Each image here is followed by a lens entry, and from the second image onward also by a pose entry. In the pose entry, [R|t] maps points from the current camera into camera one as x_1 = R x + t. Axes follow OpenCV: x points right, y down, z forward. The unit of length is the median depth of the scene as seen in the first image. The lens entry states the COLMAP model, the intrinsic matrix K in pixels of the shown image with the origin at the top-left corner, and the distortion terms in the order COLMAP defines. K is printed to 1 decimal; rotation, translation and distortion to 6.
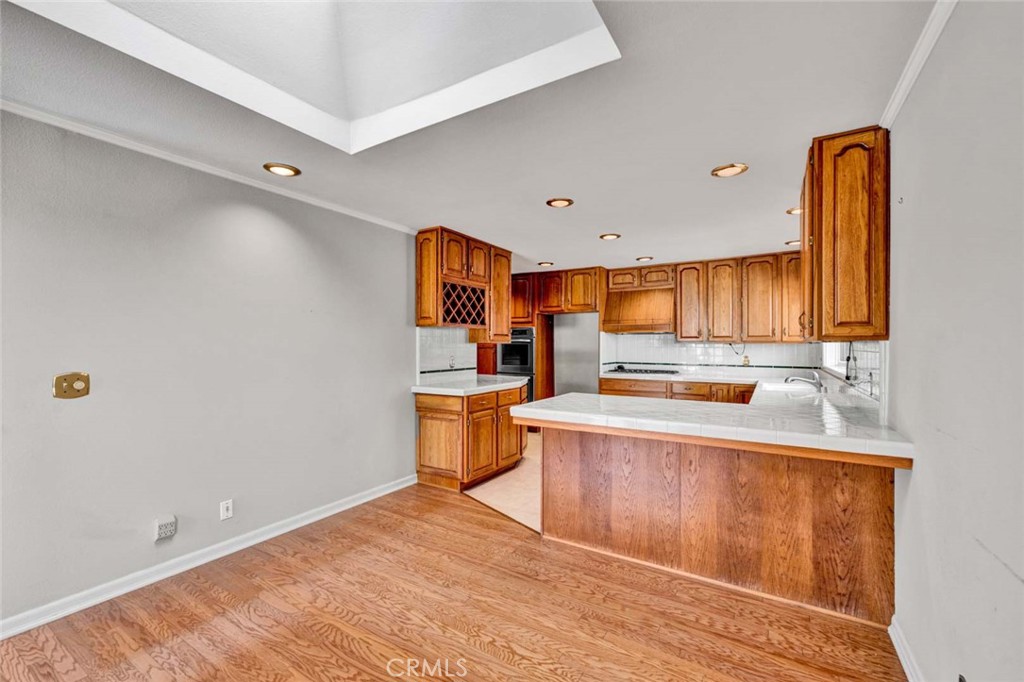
lens RADIAL K [[425.1, 0, 511.3], [0, 425.1, 347.9], [0, 0, 1]] dist [-0.000079, -0.000116]
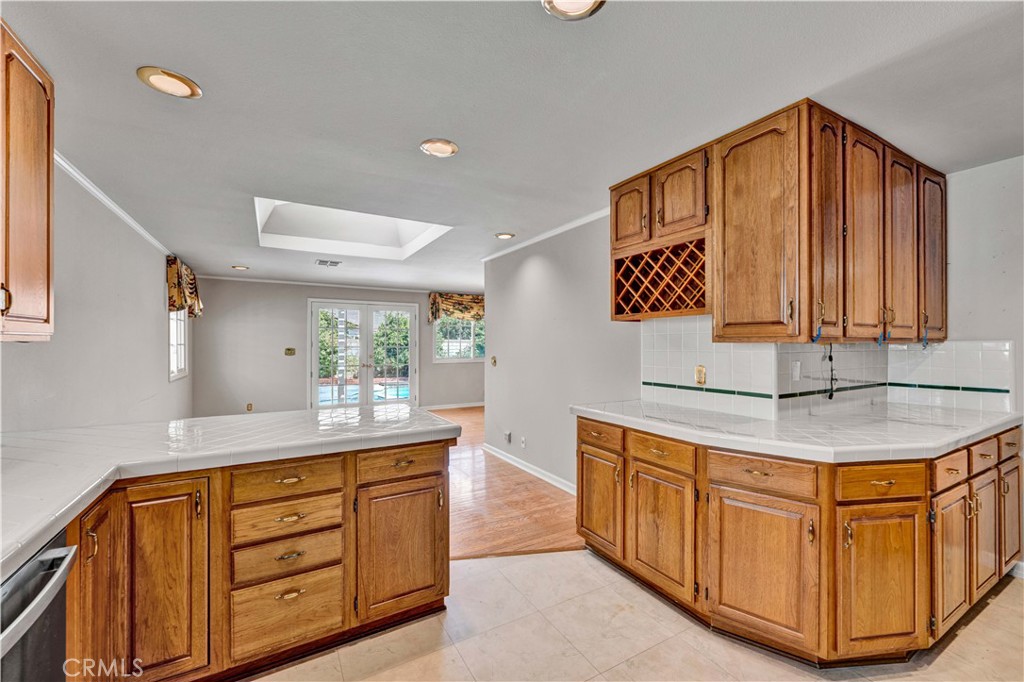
lens RADIAL K [[421.0, 0, 512.0], [0, 421.0, 341.0], [0, 0, 1]] dist [-0.000535, -0.000009]
pose [[-0.468459, -0.003258, -0.883479, 0.536528], [-0.004501, 0.999989, -0.001302, -0.012701], [0.883474, 0.003366, -0.468469, 1.129931]]
